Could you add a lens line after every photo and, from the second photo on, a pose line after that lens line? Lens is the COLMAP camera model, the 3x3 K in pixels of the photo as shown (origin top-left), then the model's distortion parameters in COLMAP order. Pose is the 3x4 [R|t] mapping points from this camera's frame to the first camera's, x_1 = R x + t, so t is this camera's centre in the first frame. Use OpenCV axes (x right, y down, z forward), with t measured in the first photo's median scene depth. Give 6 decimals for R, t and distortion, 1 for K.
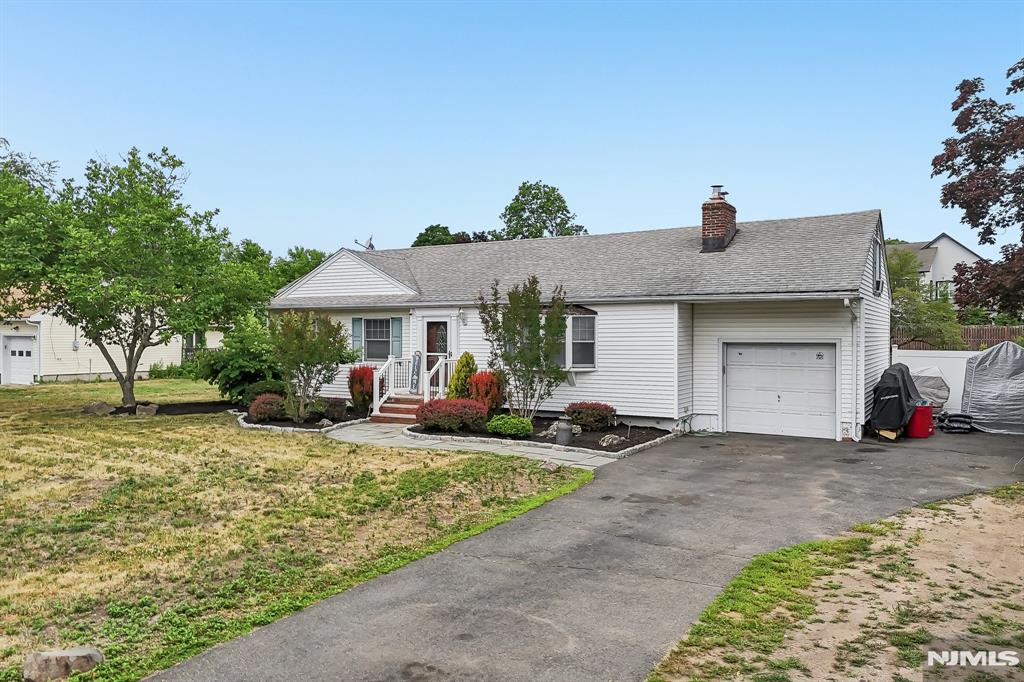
lens RADIAL K [[764.8, 0, 512.0], [0, 764.8, 341.0], [0, 0, 1]] dist [0.061495, -0.003844]
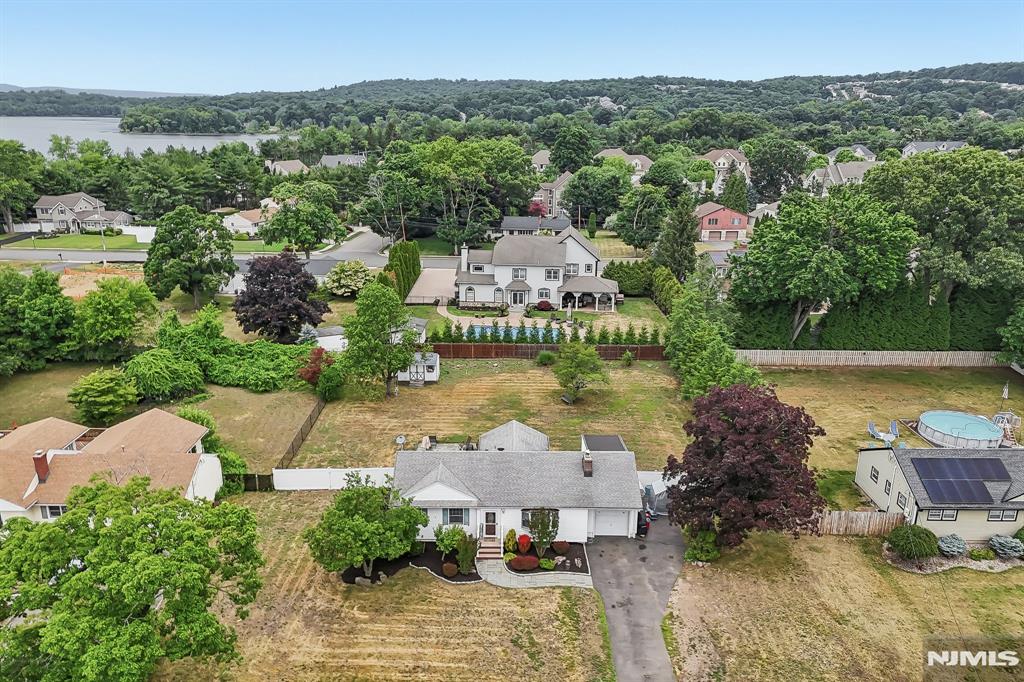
lens RADIAL K [[764.8, 0, 512.0], [0, 764.8, 341.0], [0, 0, 1]] dist [0.061495, -0.003844]
pose [[0.857346, -0.141336, 0.494957, -1.443856], [-0.008279, 0.957655, 0.287801, -1.546781], [-0.514674, -0.250842, 0.819871, -1.166283]]
